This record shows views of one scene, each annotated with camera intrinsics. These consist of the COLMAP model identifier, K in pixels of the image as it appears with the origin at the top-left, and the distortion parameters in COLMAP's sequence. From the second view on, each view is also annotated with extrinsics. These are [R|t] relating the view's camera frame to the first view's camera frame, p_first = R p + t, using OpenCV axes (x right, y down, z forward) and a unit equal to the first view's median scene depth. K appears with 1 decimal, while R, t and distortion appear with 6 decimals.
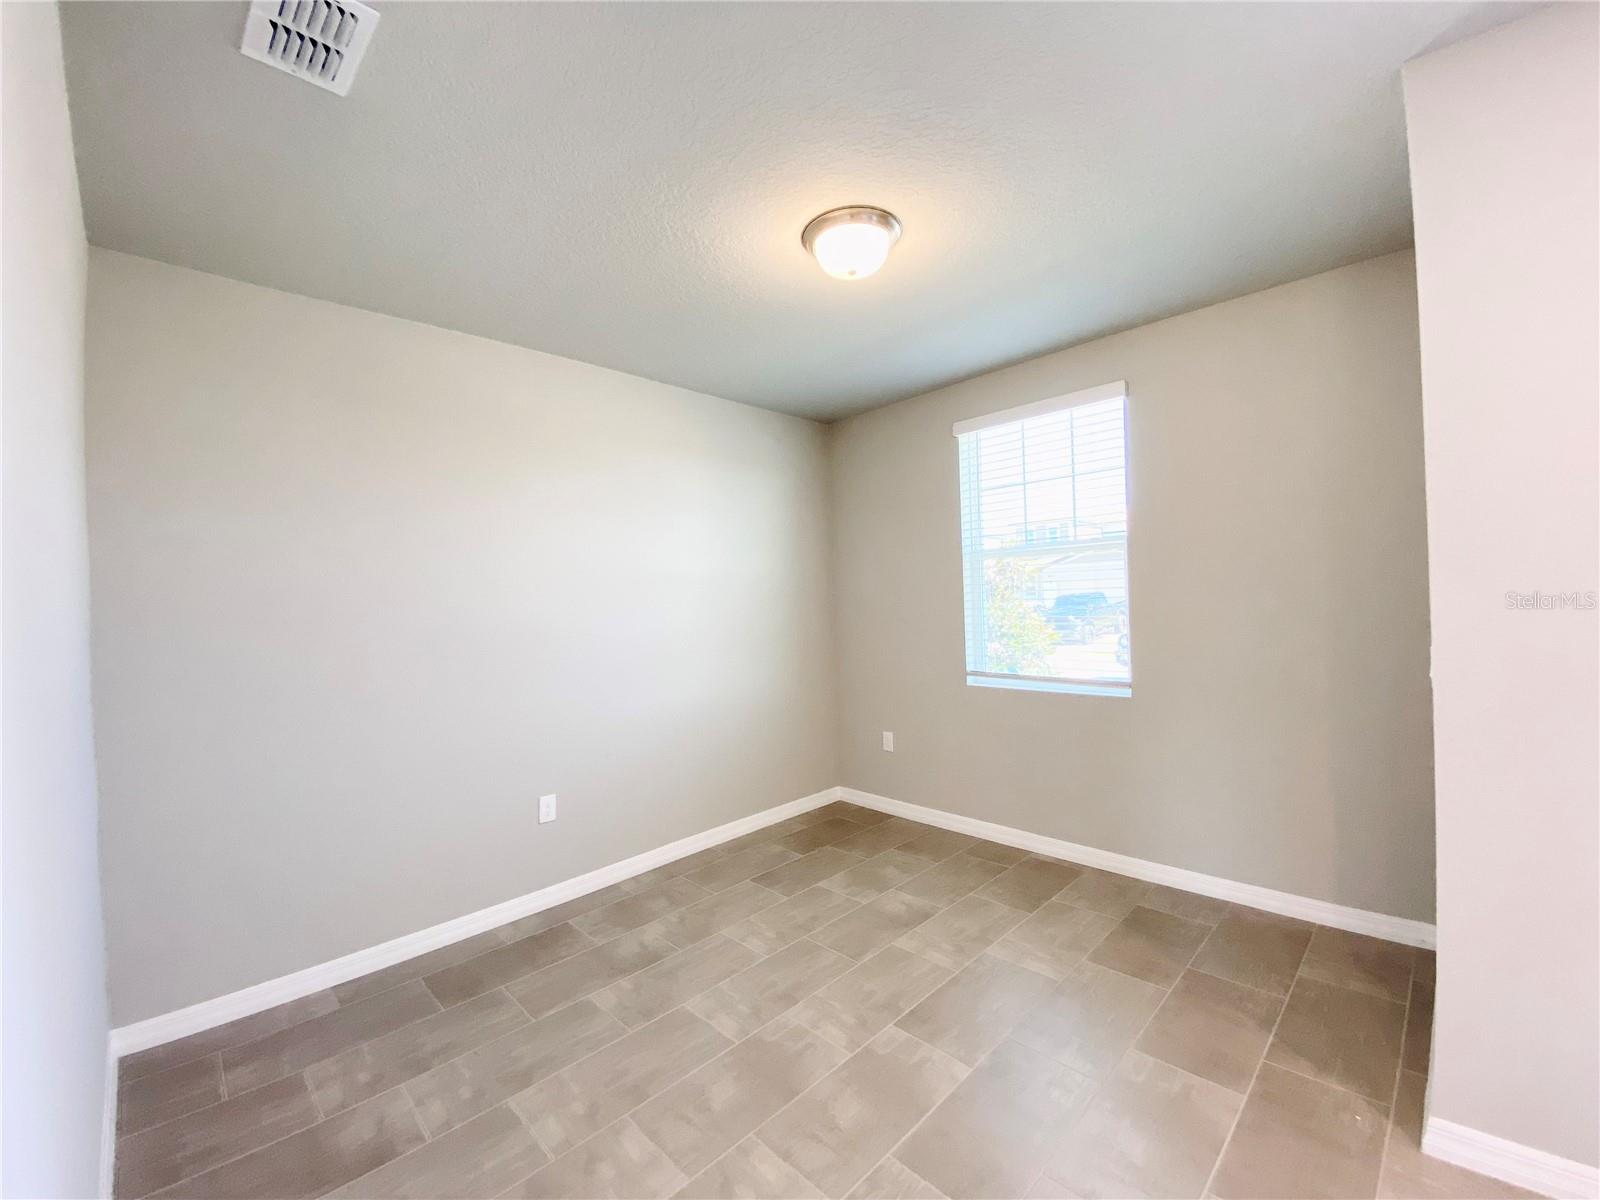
lens RADIAL K [[662.1, 0, 800.0], [0, 662.1, 600.0], [0, 0, 1]] dist [0.021919, -0.021954]
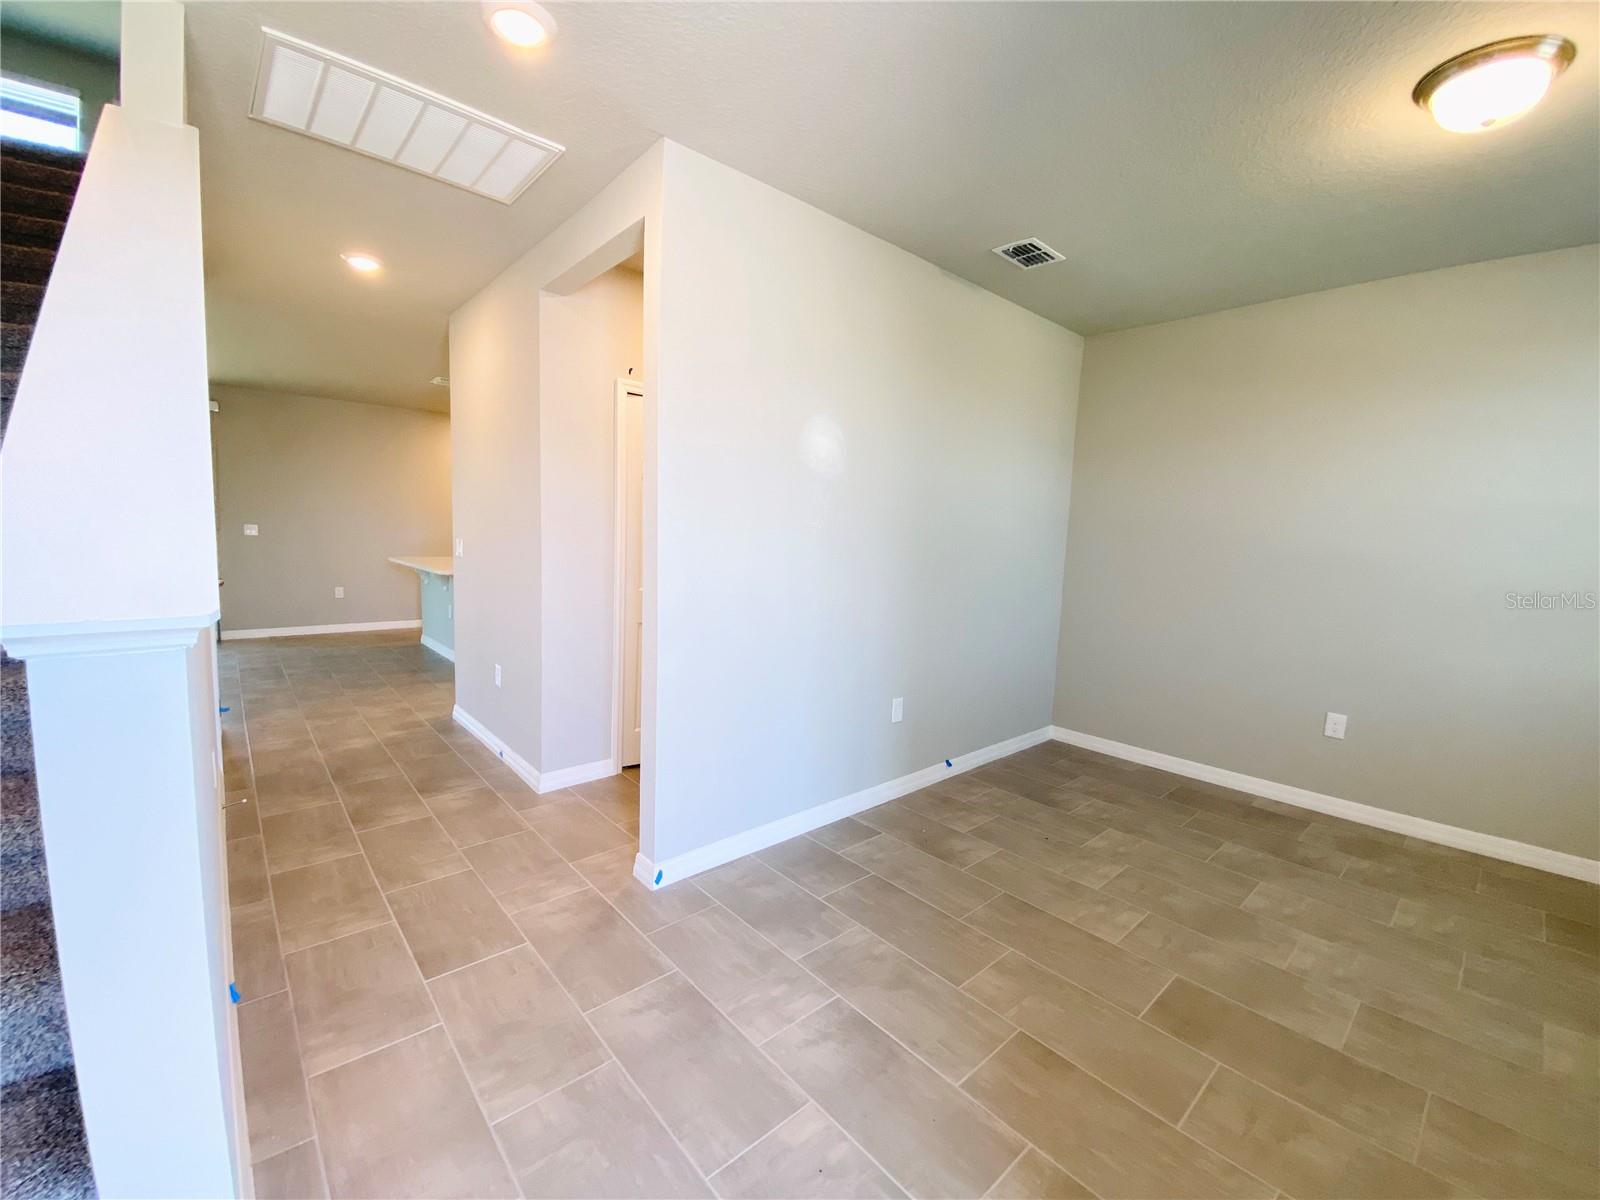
lens RADIAL K [[662.1, 0, 800.0], [0, 662.1, 600.0], [0, 0, 1]] dist [0.021919, -0.021954]
pose [[-0.060402, 0.127034, -0.990057, 0.956362], [-0.043053, 0.990614, 0.129733, 0.010199], [0.997245, 0.050461, -0.054366, 0.242500]]
